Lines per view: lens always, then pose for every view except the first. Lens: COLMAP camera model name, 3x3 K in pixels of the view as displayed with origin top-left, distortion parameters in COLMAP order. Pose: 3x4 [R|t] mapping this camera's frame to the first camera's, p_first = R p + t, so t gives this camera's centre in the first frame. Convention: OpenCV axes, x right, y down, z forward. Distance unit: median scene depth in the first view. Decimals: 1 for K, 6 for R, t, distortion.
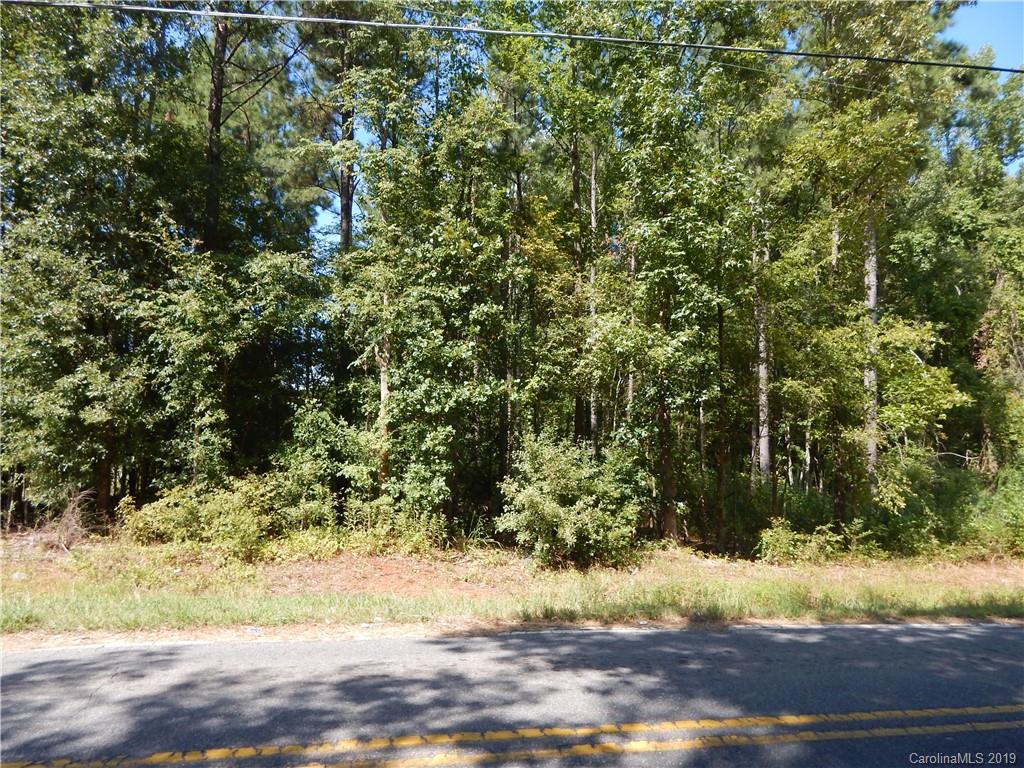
lens RADIAL K [[659.7, 0, 516.0], [0, 659.7, 366.0], [0, 0, 1]] dist [0.003263, -0.009032]
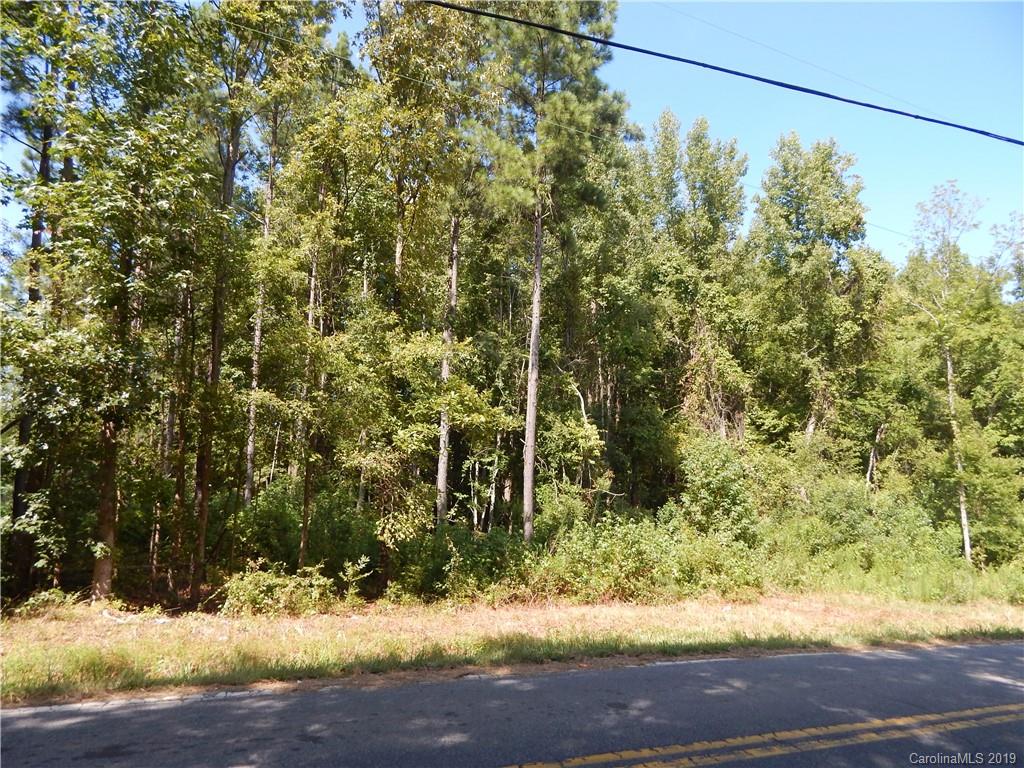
lens RADIAL K [[659.7, 0, 522.2], [0, 659.7, 375.6], [0, 0, 1]] dist [0.003263, -0.009032]
pose [[0.969293, 0.044340, 0.241880, 0.150598], [-0.030835, 0.997761, -0.059341, 0.011732], [-0.243969, 0.050060, 0.968490, 0.031736]]
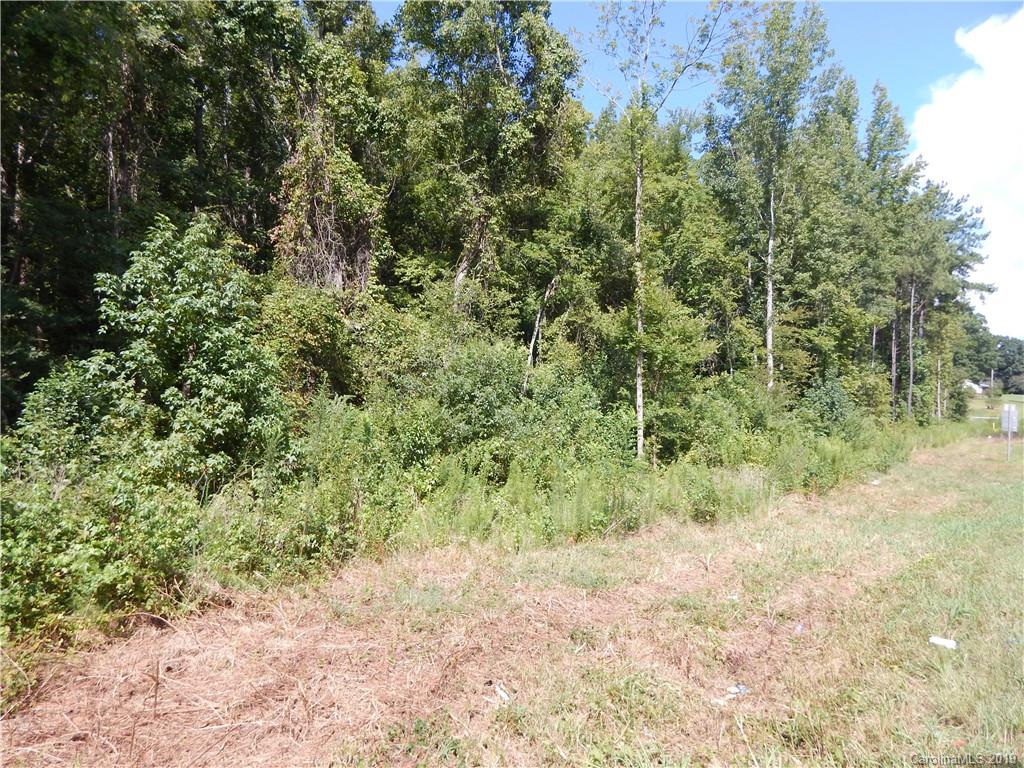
lens RADIAL K [[659.7, 0, 509.9], [0, 659.7, 382.7], [0, 0, 1]] dist [0.003263, -0.009032]
pose [[0.791879, -0.009180, 0.610609, 0.370484], [-0.057713, 0.994287, 0.089796, 0.051858], [-0.607945, -0.106348, 0.786825, 0.244029]]
